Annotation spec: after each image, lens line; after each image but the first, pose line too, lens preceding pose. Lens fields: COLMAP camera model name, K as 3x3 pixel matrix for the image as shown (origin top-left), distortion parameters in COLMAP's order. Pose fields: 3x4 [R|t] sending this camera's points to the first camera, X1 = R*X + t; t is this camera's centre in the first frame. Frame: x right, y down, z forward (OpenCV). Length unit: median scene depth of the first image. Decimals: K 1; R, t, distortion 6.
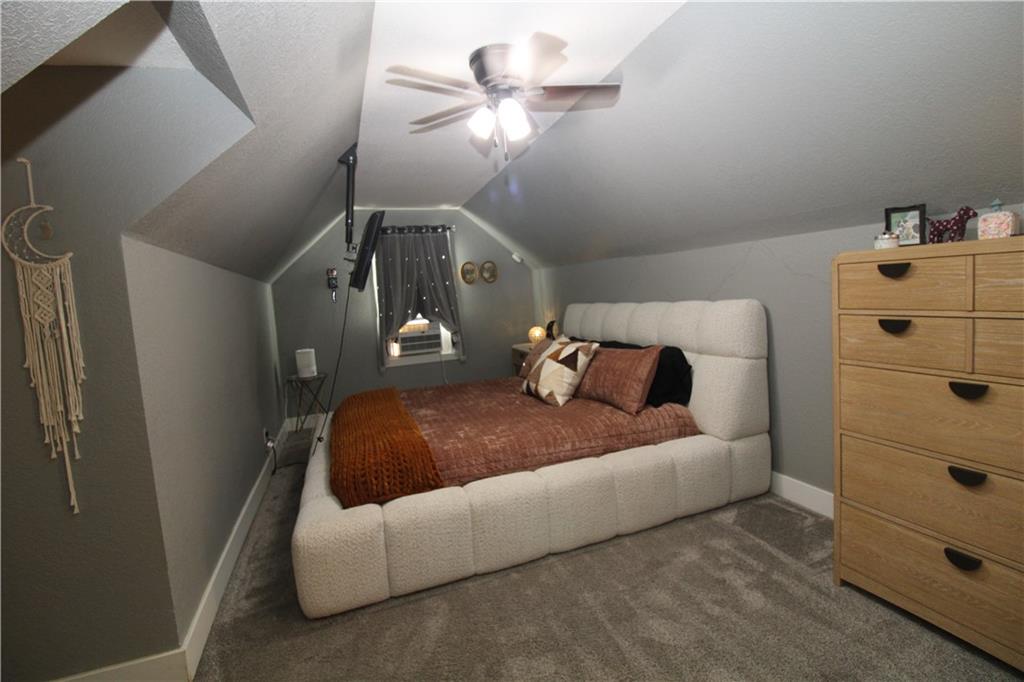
lens RADIAL K [[496.6, 0, 519.1], [0, 496.6, 335.9], [0, 0, 1]] dist [-0.008254, -0.010368]
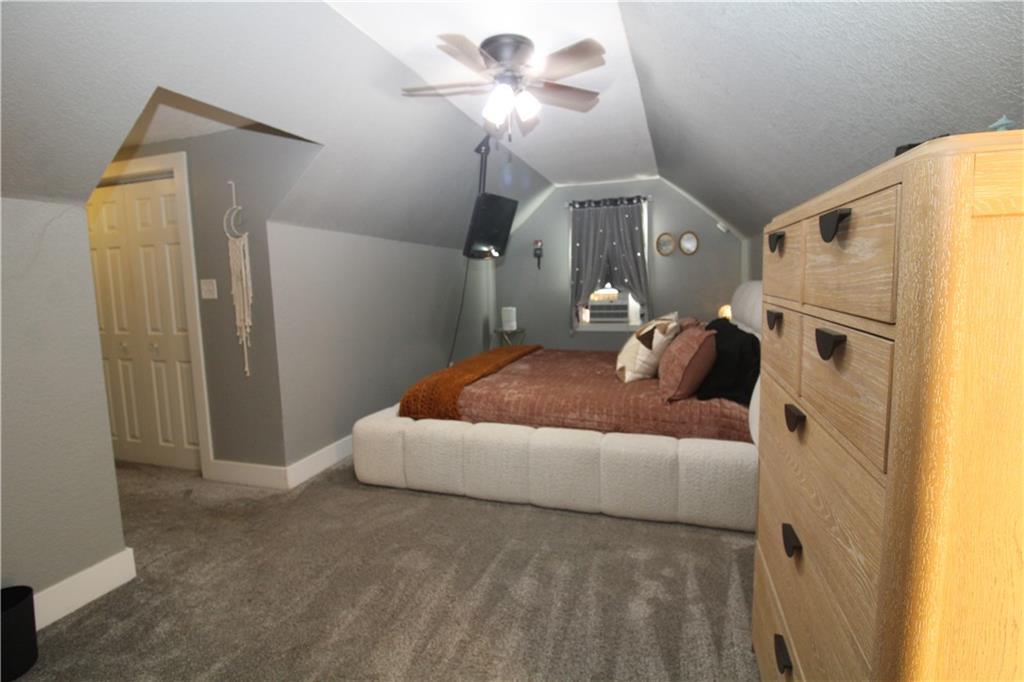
lens RADIAL K [[496.6, 0, 518.8], [0, 496.6, 339.9], [0, 0, 1]] dist [-0.008254, -0.010368]
pose [[0.763740, 0.124349, -0.633434, 0.575044], [-0.083061, 0.992044, 0.094601, -0.017303], [0.640158, -0.019637, 0.767992, 0.124075]]
